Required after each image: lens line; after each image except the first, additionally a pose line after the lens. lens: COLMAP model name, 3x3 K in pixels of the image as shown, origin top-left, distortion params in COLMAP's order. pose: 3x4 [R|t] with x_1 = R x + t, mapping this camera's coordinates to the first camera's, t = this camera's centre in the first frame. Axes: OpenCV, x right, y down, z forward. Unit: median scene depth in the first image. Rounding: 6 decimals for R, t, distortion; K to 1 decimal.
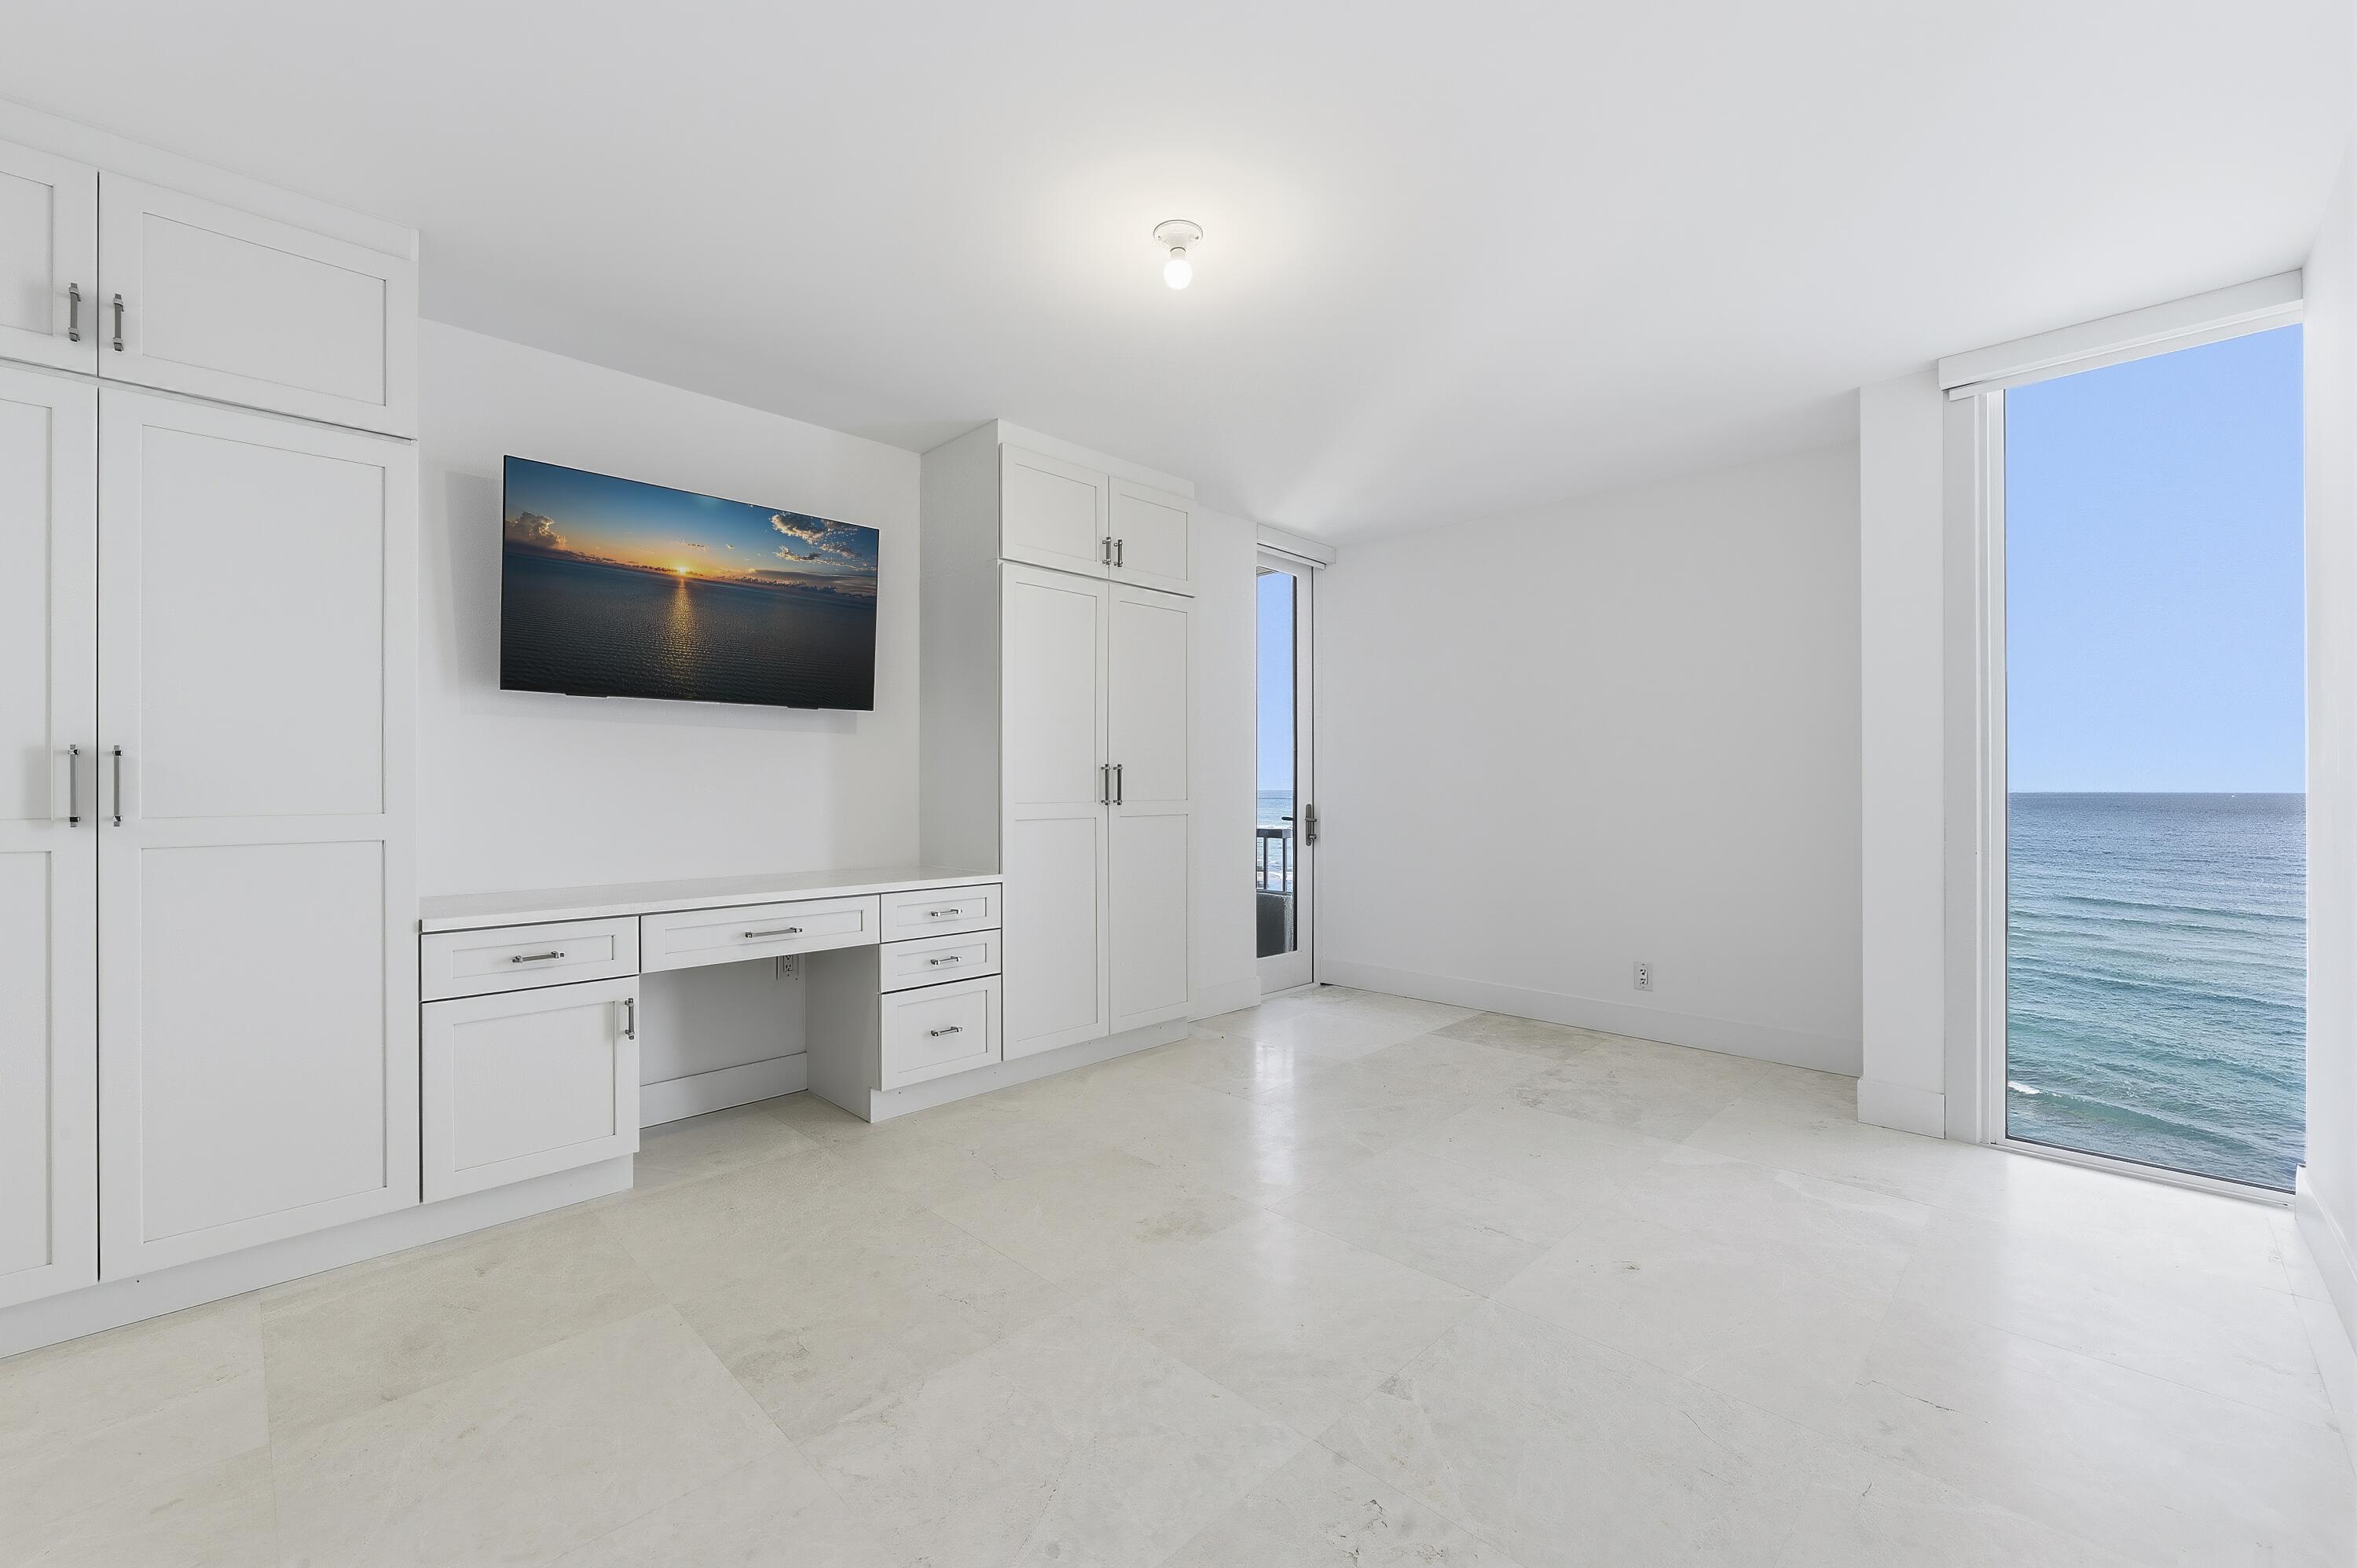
lens RADIAL K [[967.2, 0, 1194.1], [0, 967.2, 799.3], [0, 0, 1]] dist [-0.002101, -0.000055]
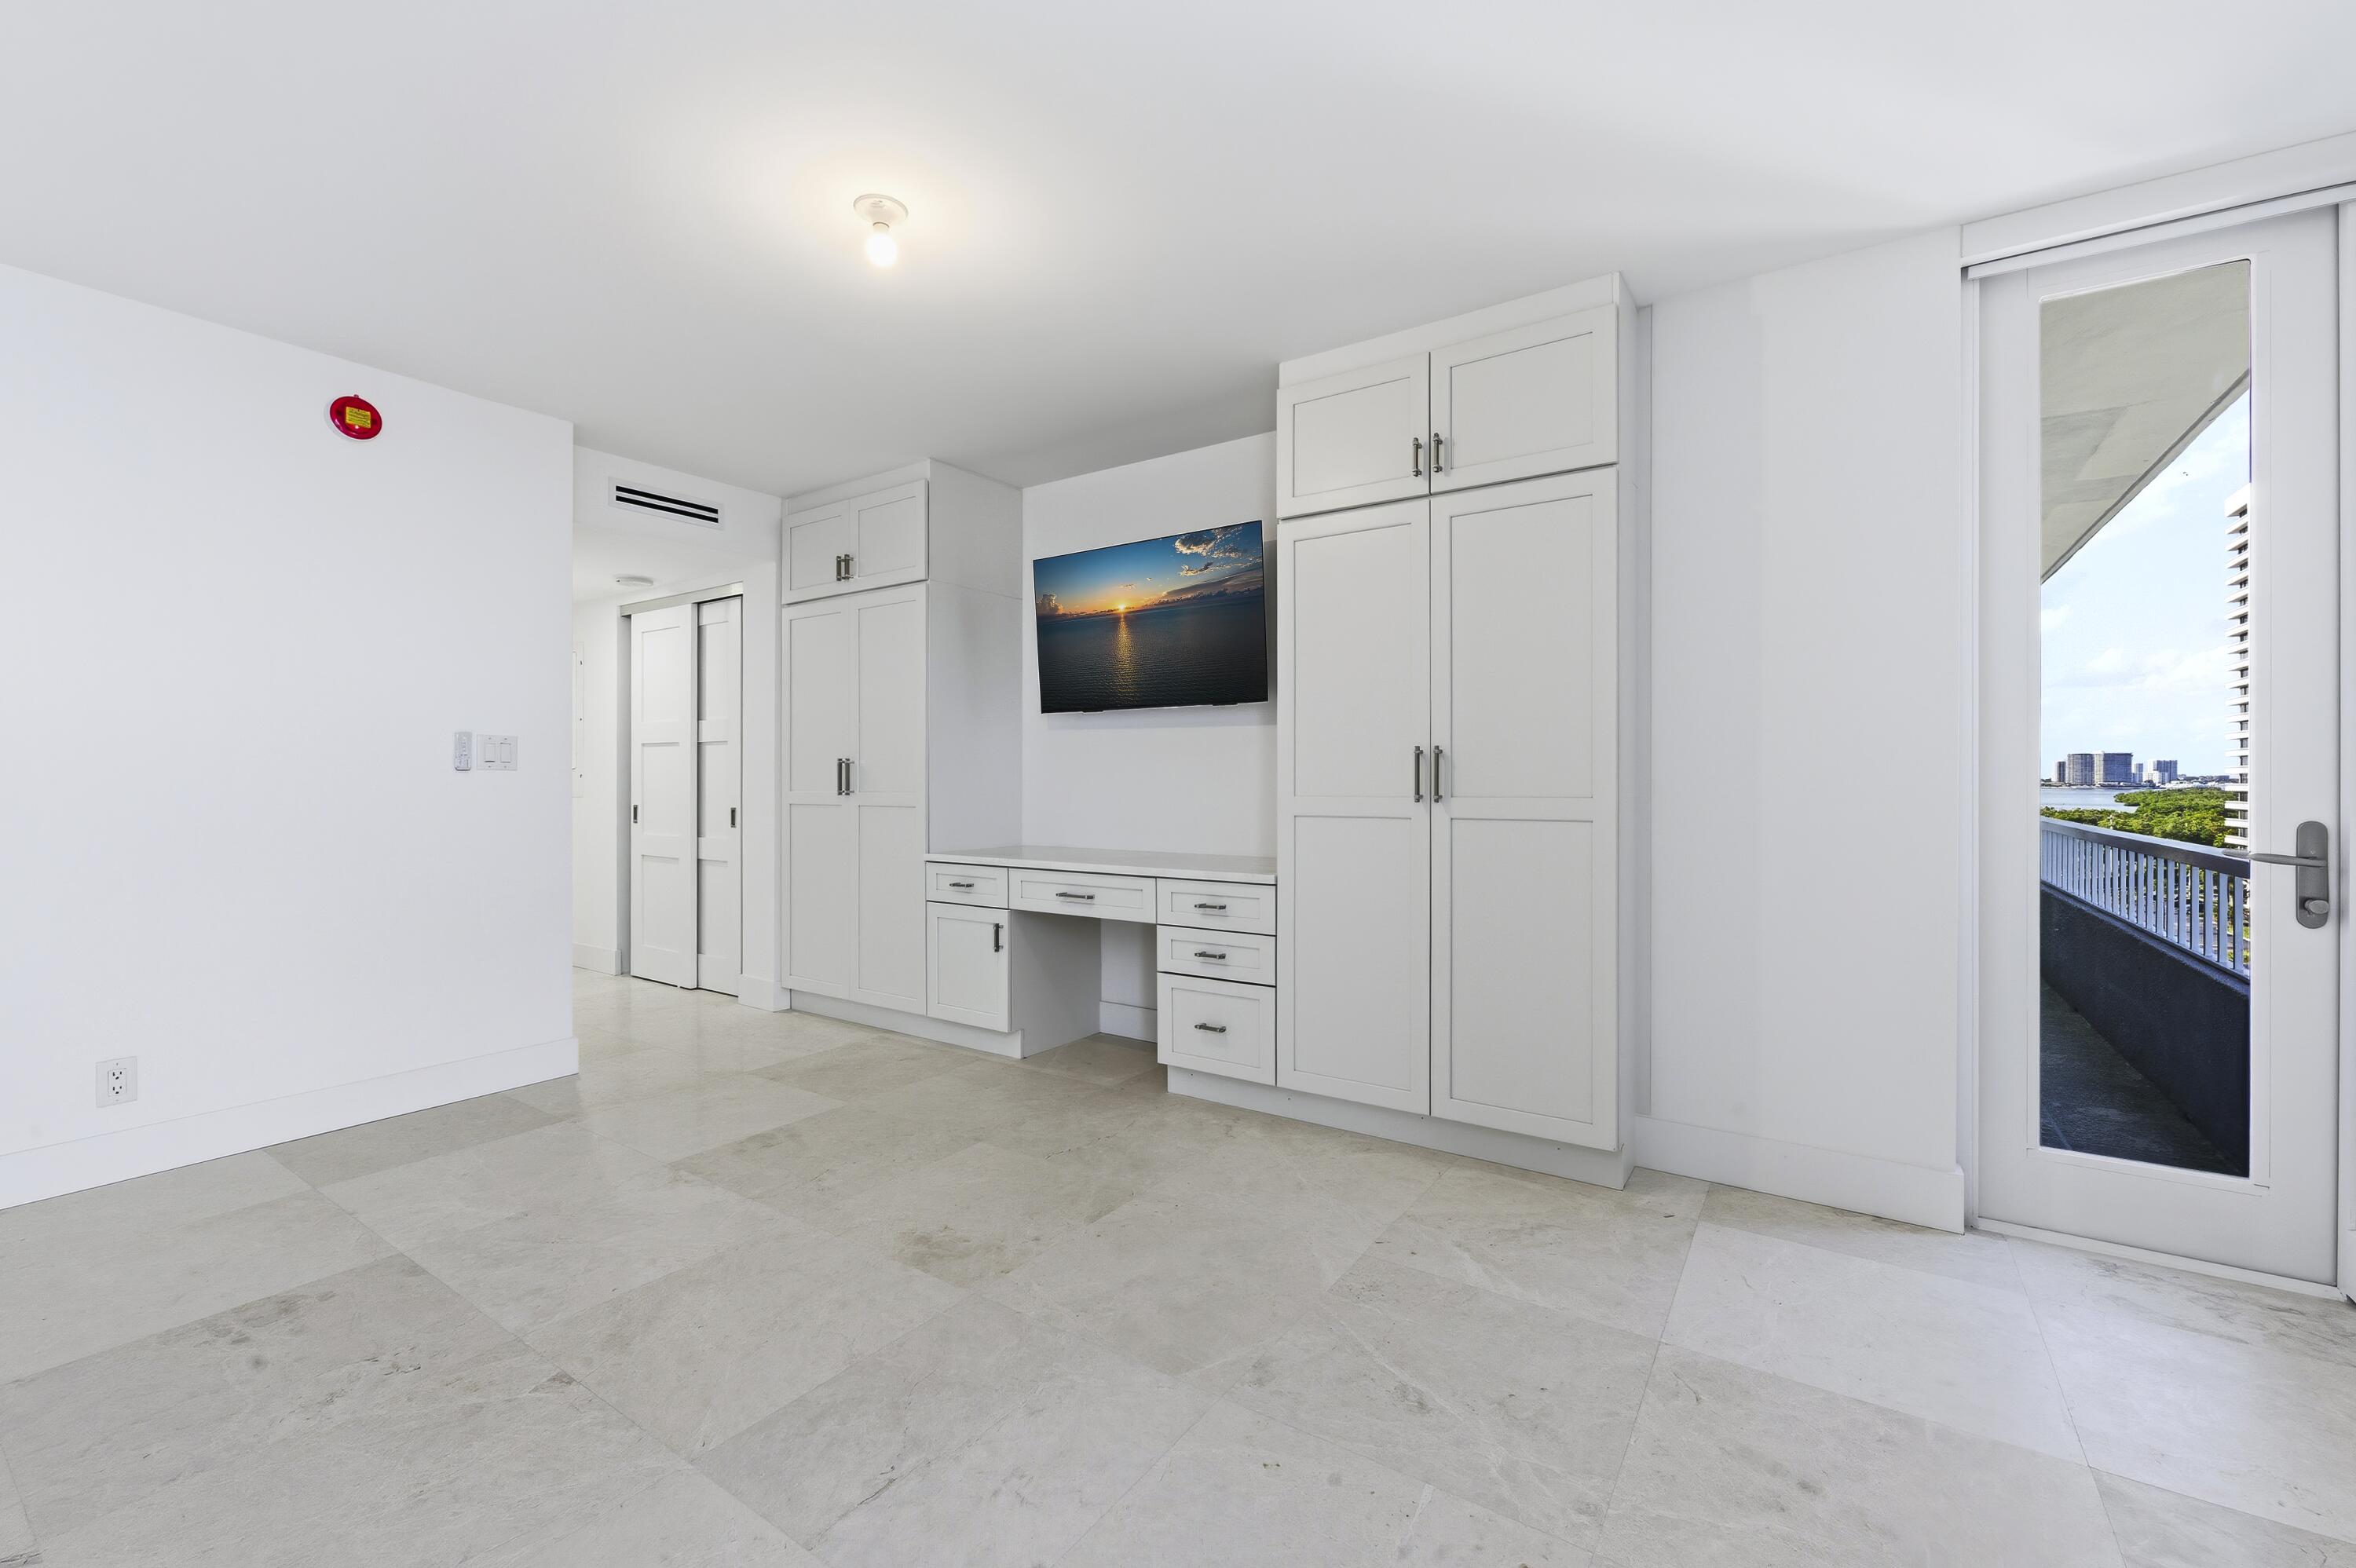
lens RADIAL K [[954.4, 0, 1131.2], [0, 954.4, 797.1], [0, 0, 1]] dist [-0.000691, 0.000350]
pose [[0.156561, 0.023299, -0.987393, 0.690992], [-0.008889, 0.999714, 0.022180, -0.014389], [0.987628, 0.005304, 0.156723, 0.780497]]
